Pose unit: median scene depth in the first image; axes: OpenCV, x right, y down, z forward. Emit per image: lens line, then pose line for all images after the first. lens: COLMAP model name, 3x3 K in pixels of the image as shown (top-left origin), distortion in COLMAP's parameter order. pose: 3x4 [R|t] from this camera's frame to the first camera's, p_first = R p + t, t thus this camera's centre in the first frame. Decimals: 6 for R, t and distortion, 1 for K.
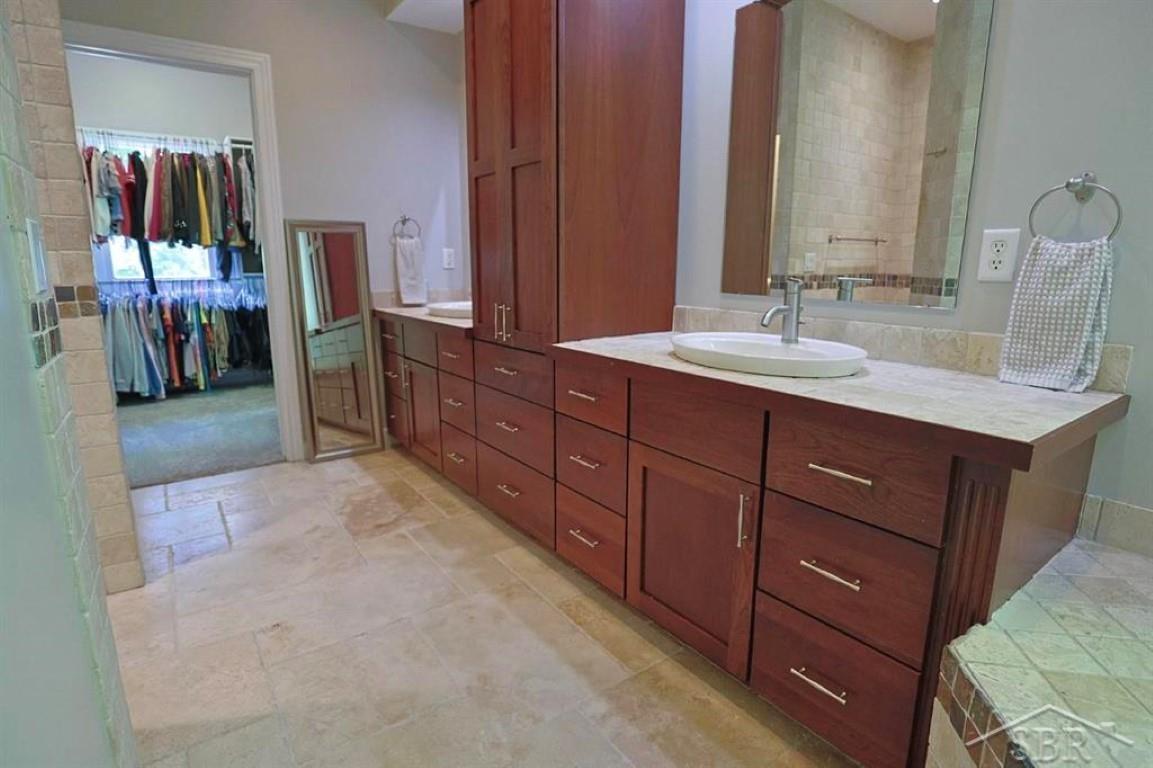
lens RADIAL K [[592.3, 0, 576.5], [0, 592.3, 384.0], [0, 0, 1]] dist [-0.031072, -0.000246]
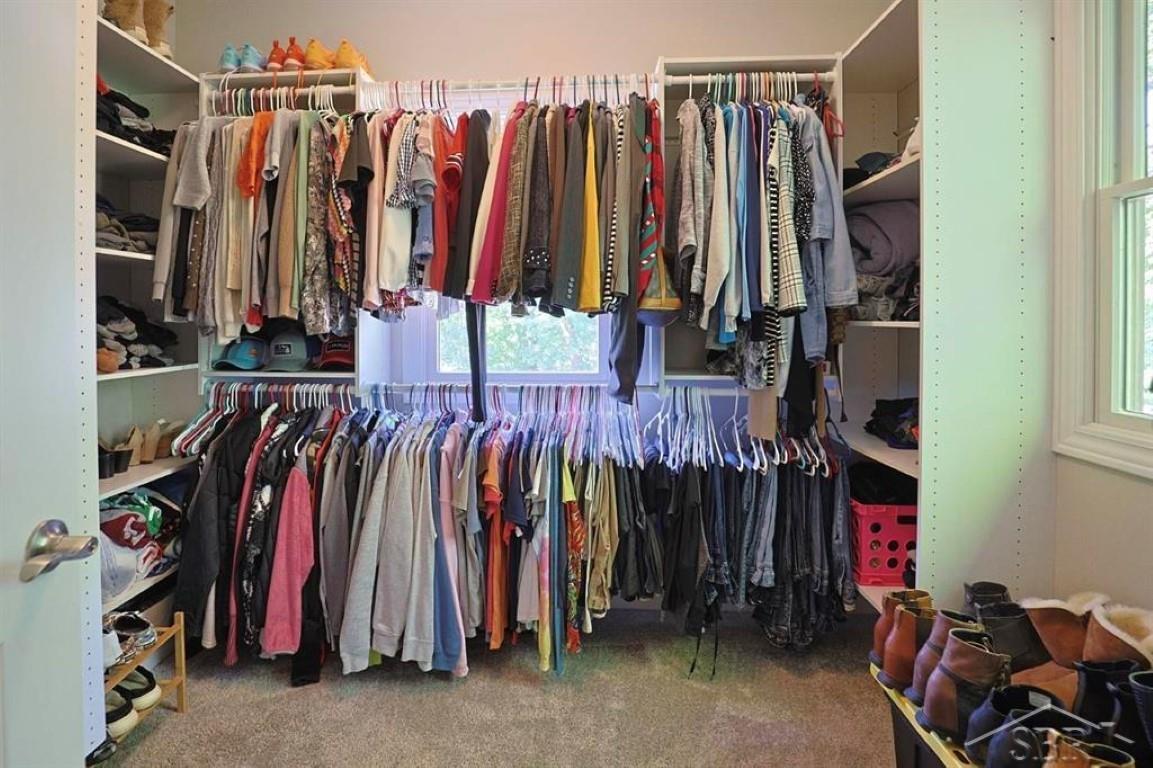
lens RADIAL K [[592.3, 0, 576.5], [0, 592.3, 384.0], [0, 0, 1]] dist [-0.031072, -0.000246]
pose [[0.813184, 0.054452, -0.579453, -0.401850], [-0.107165, 0.992599, -0.057116, -0.161337], [0.572055, 0.108543, 0.813002, 0.665898]]
